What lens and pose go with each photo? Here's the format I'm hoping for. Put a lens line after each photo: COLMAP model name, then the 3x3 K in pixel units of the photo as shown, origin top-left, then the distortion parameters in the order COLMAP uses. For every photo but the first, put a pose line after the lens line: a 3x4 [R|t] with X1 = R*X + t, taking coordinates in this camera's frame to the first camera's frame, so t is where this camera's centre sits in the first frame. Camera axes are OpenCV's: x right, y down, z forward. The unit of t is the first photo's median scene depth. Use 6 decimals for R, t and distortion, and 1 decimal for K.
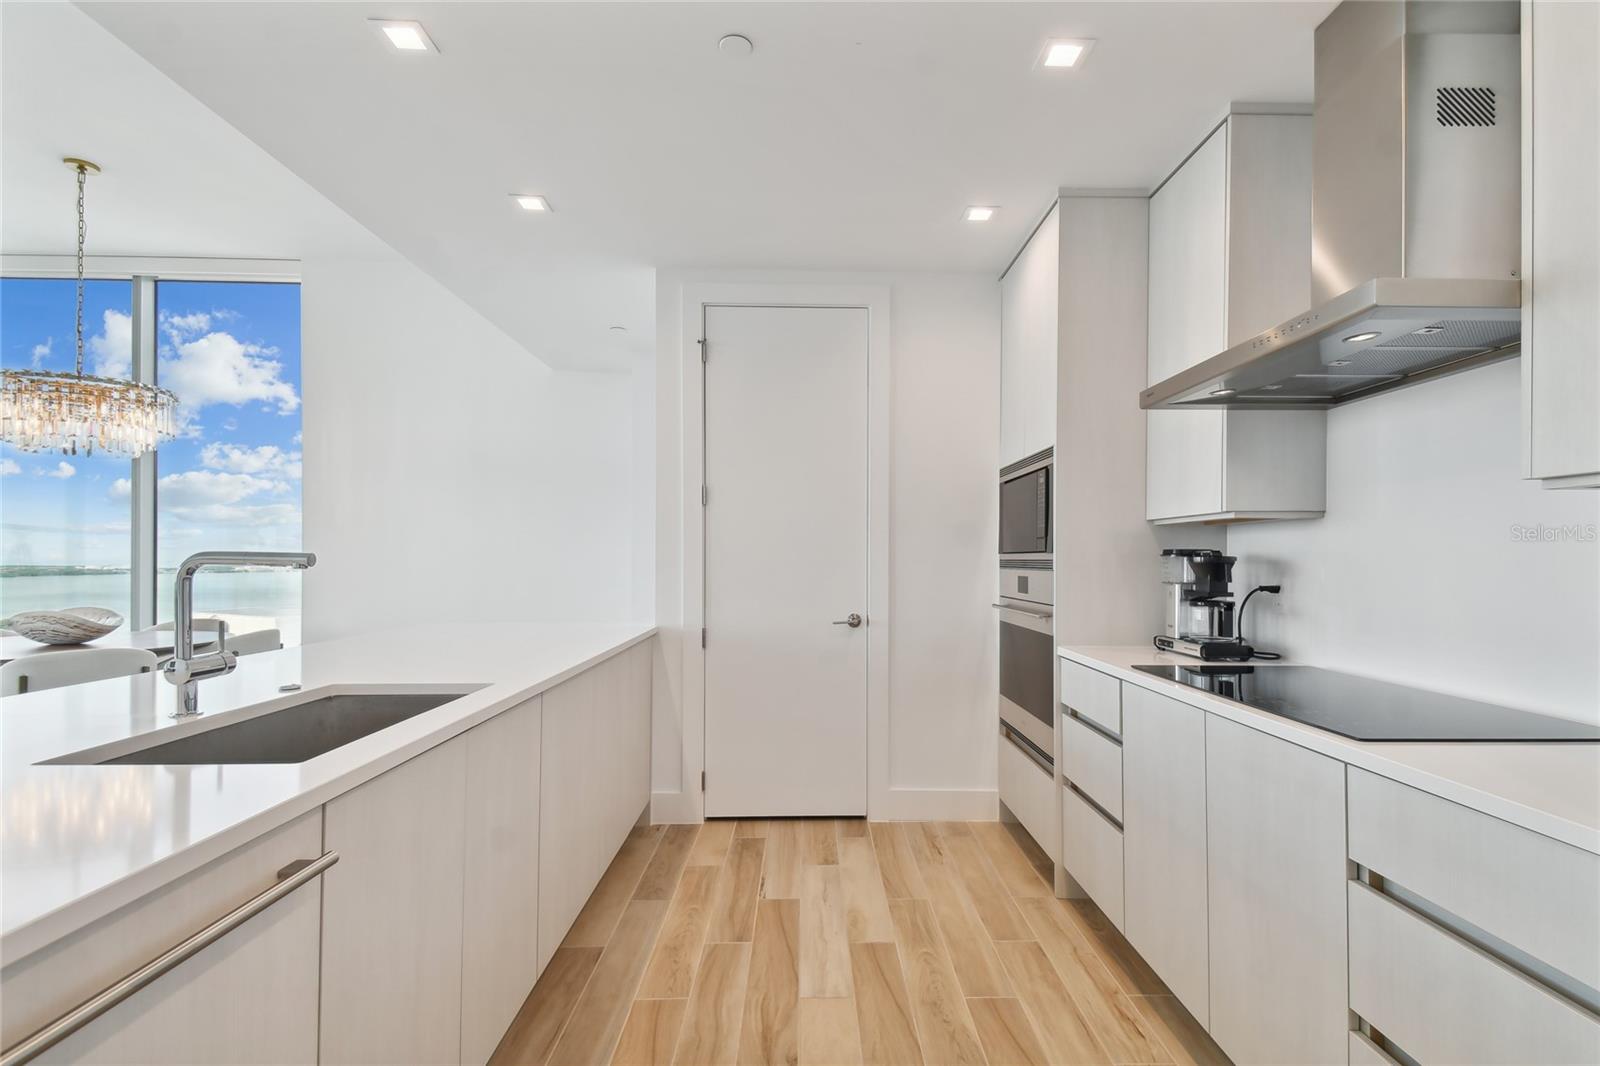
lens RADIAL K [[743.4, 0, 804.2], [0, 743.4, 555.6], [0, 0, 1]] dist [0.000023, -0.000007]
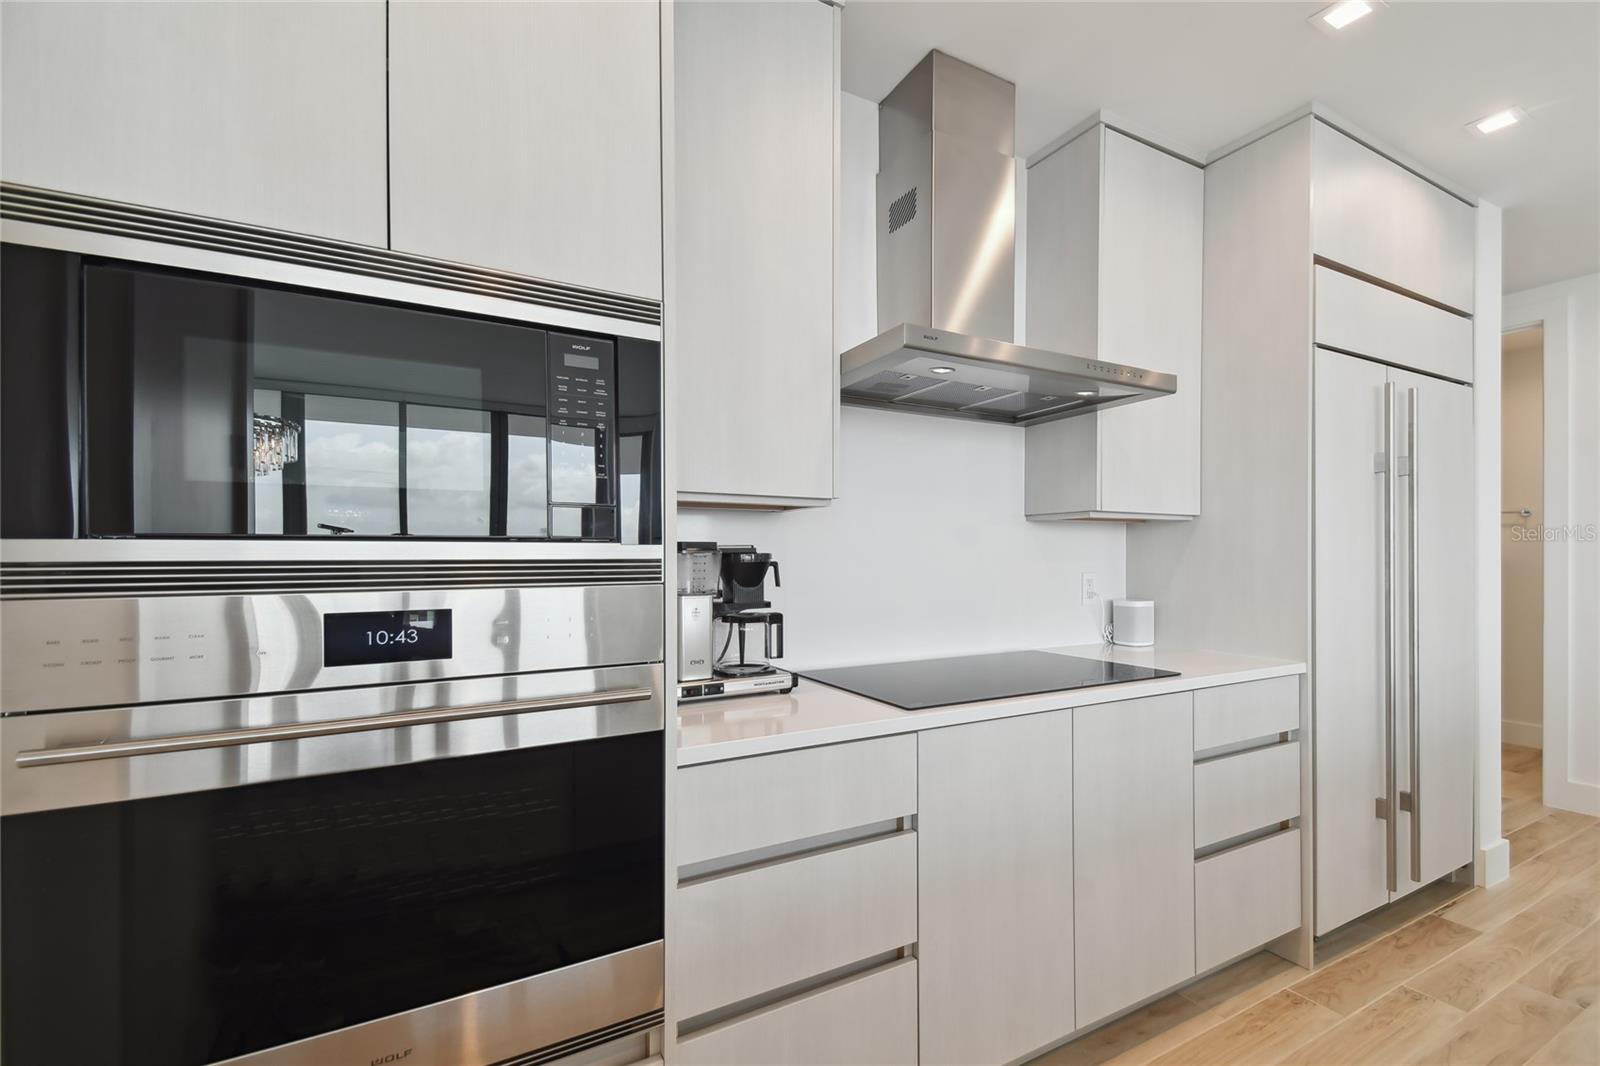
lens RADIAL K [[706.9, 0, 791.6], [0, 706.9, 561.7], [0, 0, 1]] dist [0.001653, 0.000164]
pose [[-0.473051, -0.000418, 0.881035, -0.080470], [0.001888, 0.999997, 0.001488, 0.005834], [-0.881033, 0.002367, -0.473049, 1.126034]]
